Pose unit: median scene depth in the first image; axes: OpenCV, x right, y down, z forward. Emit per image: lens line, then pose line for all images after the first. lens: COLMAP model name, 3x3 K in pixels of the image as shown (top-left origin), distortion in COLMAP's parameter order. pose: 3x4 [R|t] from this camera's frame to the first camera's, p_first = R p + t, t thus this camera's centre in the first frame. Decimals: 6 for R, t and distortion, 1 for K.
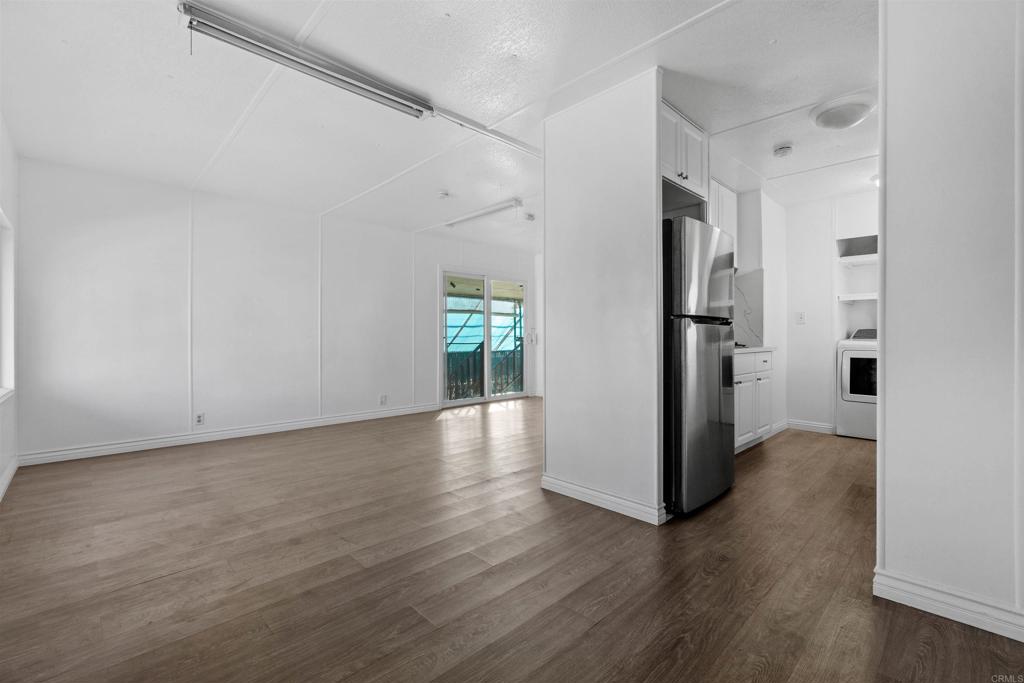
lens RADIAL K [[447.4, 0, 512.0], [0, 447.4, 341.5], [0, 0, 1]] dist [-0.019045, -0.000049]
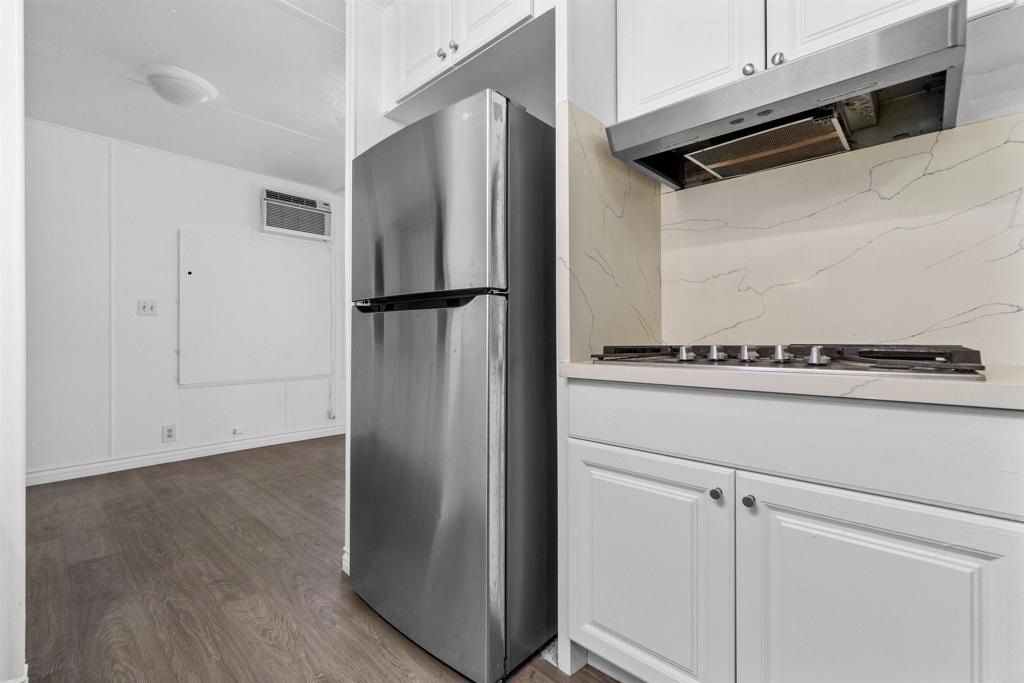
lens RADIAL K [[443.3, 0, 513.0], [0, 443.3, 338.9], [0, 0, 1]] dist [0.000761, 0.000402]
pose [[0.050237, 0.002359, -0.998735, 1.508120], [-0.003424, 0.999992, 0.002190, -0.008413], [0.998731, 0.003310, 0.050245, 1.668662]]
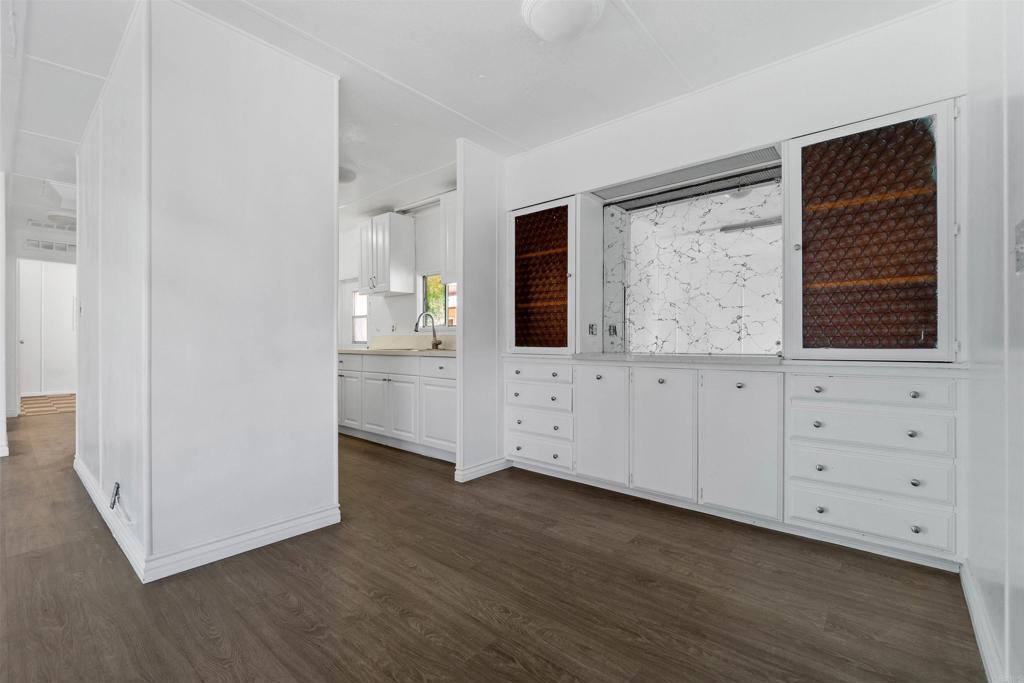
lens RADIAL K [[443.3, 0, 513.0], [0, 443.3, 338.9], [0, 0, 1]] dist [0.000761, 0.000402]
pose [[-0.084146, 0.000954, 0.996453, -0.984503], [0.008830, 0.999961, -0.000211, -0.016698], [-0.996414, 0.008780, -0.084151, 0.895475]]
